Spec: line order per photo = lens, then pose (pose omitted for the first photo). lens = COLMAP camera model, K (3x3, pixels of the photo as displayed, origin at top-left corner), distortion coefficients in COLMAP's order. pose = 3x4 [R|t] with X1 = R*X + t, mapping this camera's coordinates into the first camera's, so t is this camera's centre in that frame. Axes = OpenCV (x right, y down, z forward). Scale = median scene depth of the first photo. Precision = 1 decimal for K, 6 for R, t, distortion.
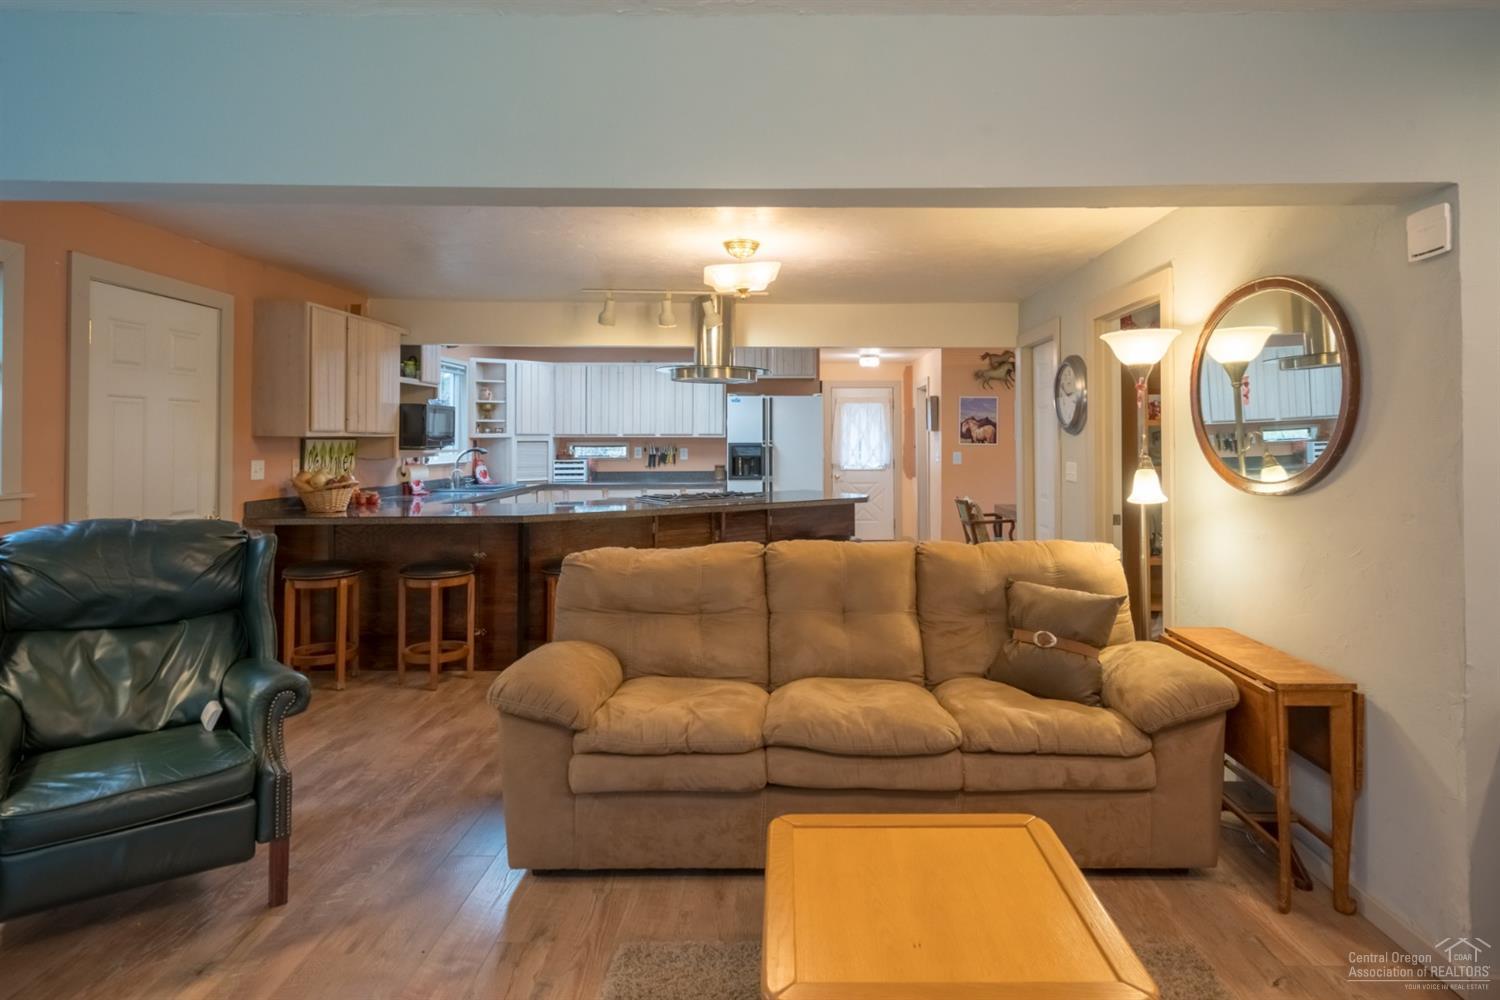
lens RADIAL K [[816.8, 0, 786.4], [0, 816.8, 434.6], [0, 0, 1]] dist [0.020077, 0.000349]
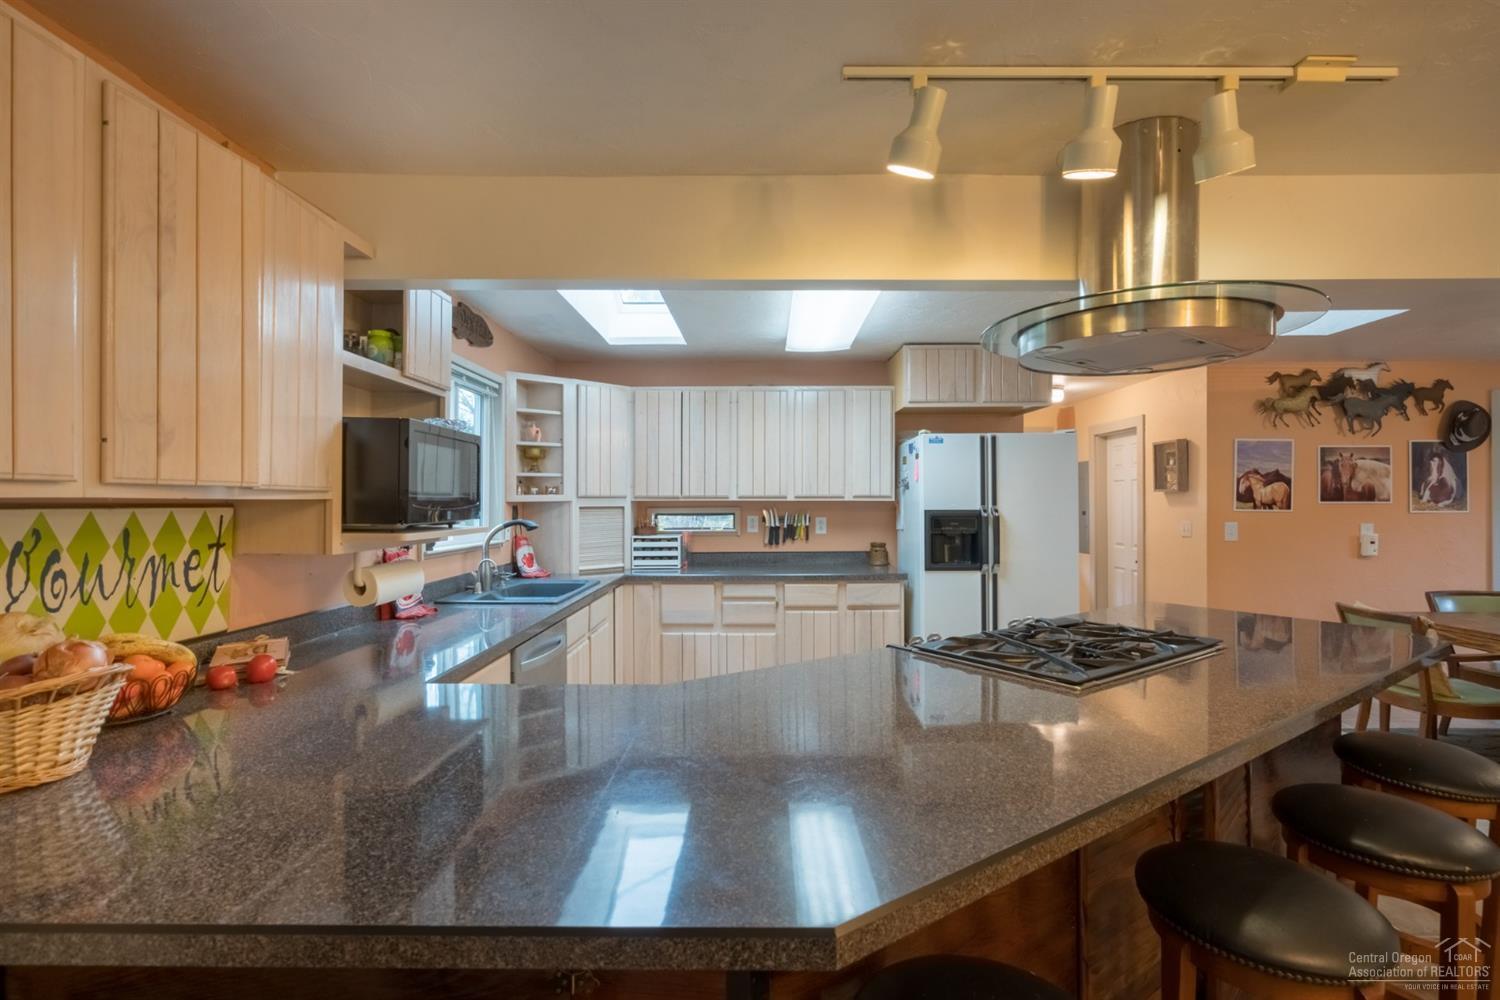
lens RADIAL K [[693.0, 0, 745.9], [0, 693.0, 506.1], [0, 0, 1]] dist [0.004039, 0.000344]
pose [[0.999661, -0.001290, -0.025997, -0.191483], [0.001564, 0.999943, 0.010541, 0.001616], [0.025982, -0.010578, 0.999606, 0.479273]]
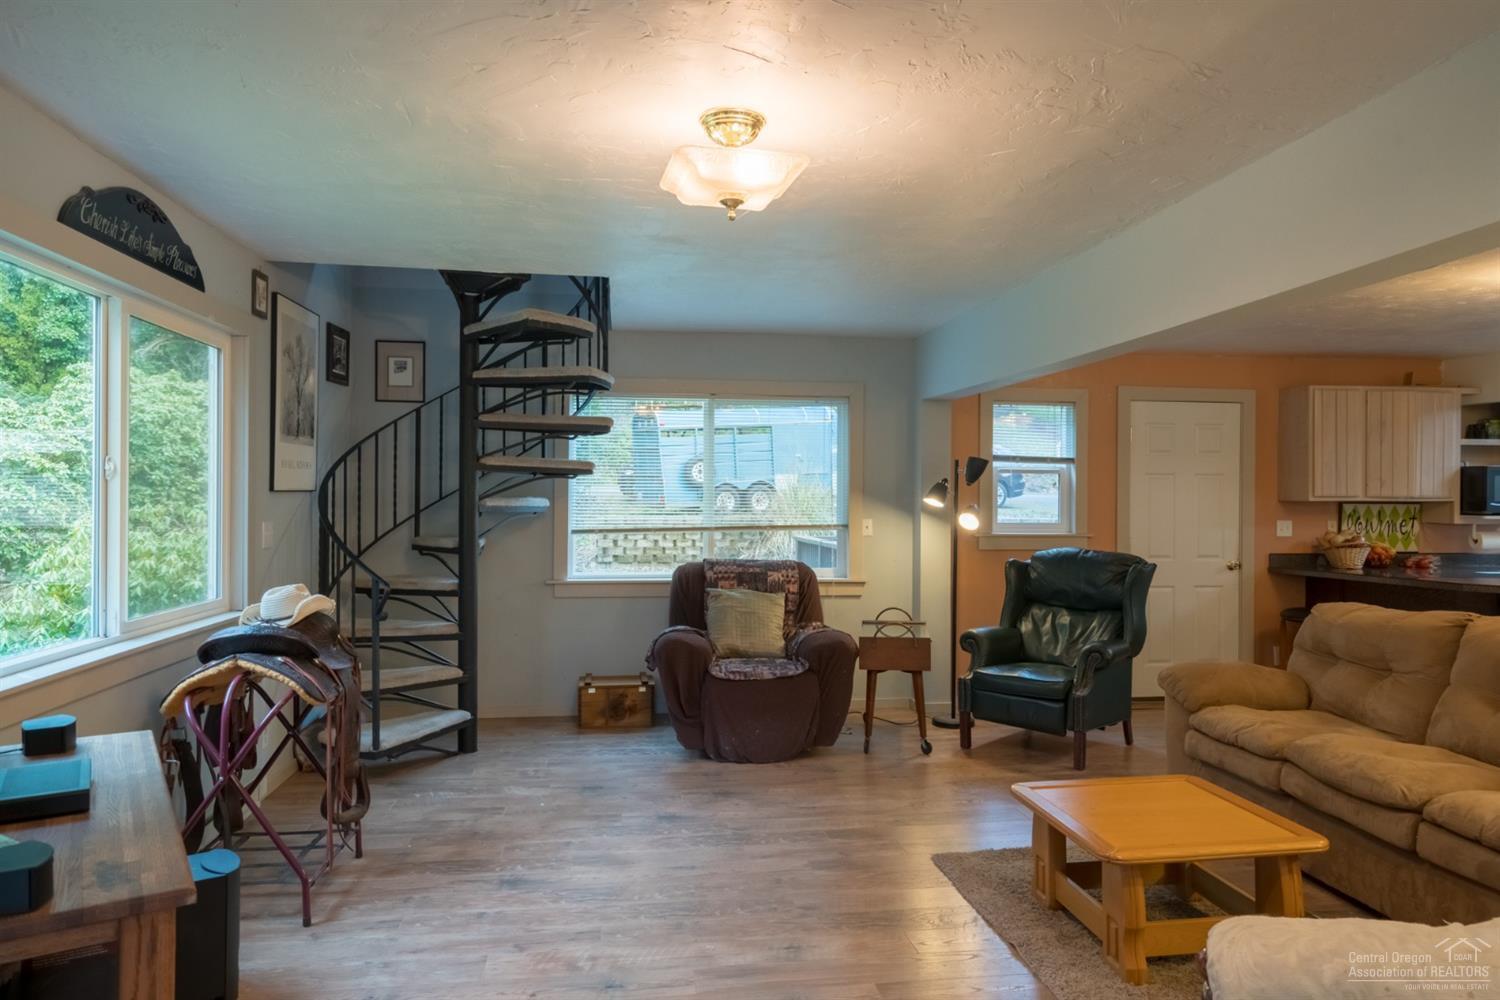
lens RADIAL K [[957.4, 0, 747.0], [0, 957.4, 497.9], [0, 0, 1]] dist [0.001739, 0.000994]
pose [[0.143101, -0.003257, -0.989703, 0.375140], [0.002348, 0.999993, -0.002951, 0.000016], [0.989705, -0.001902, 0.143108, 0.006977]]
